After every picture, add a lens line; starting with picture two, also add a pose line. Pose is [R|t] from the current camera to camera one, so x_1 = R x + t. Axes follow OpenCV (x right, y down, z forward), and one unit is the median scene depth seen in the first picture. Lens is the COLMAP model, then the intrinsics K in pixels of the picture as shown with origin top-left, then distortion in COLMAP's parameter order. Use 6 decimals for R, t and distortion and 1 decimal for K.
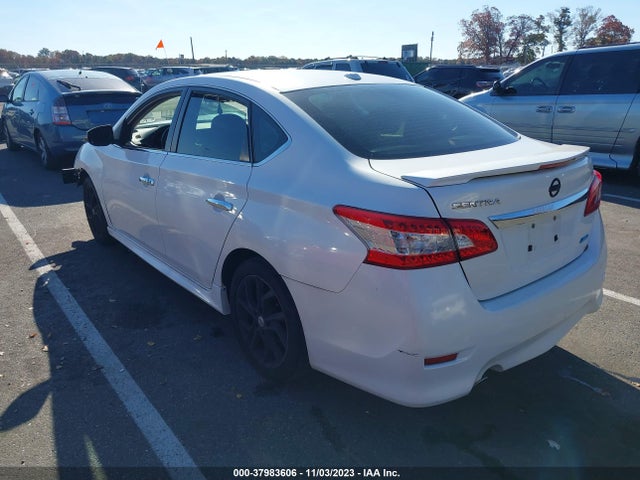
lens RADIAL K [[489.6, 0, 309.0], [0, 489.6, 240.2], [0, 0, 1]] dist [0.036780, -0.037811]
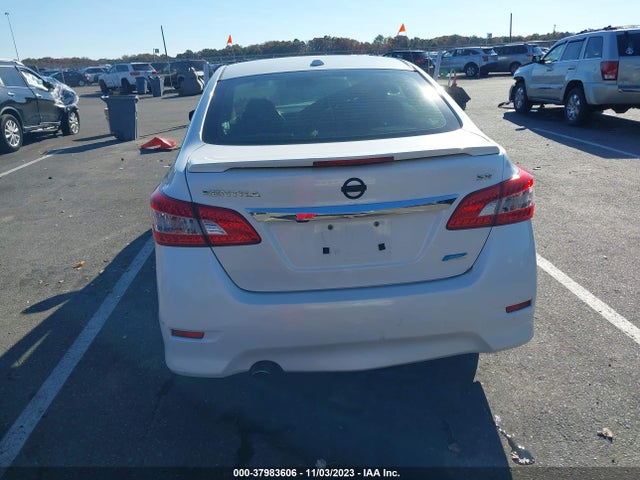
lens RADIAL K [[495.6, 0, 319.3], [0, 495.6, 238.5], [0, 0, 1]] dist [0.007270, -0.001365]
pose [[0.838379, 0.155298, -0.522497, 0.855830], [-0.139644, 0.987759, 0.069518, -0.064817], [0.526897, 0.014681, 0.849803, 0.186745]]
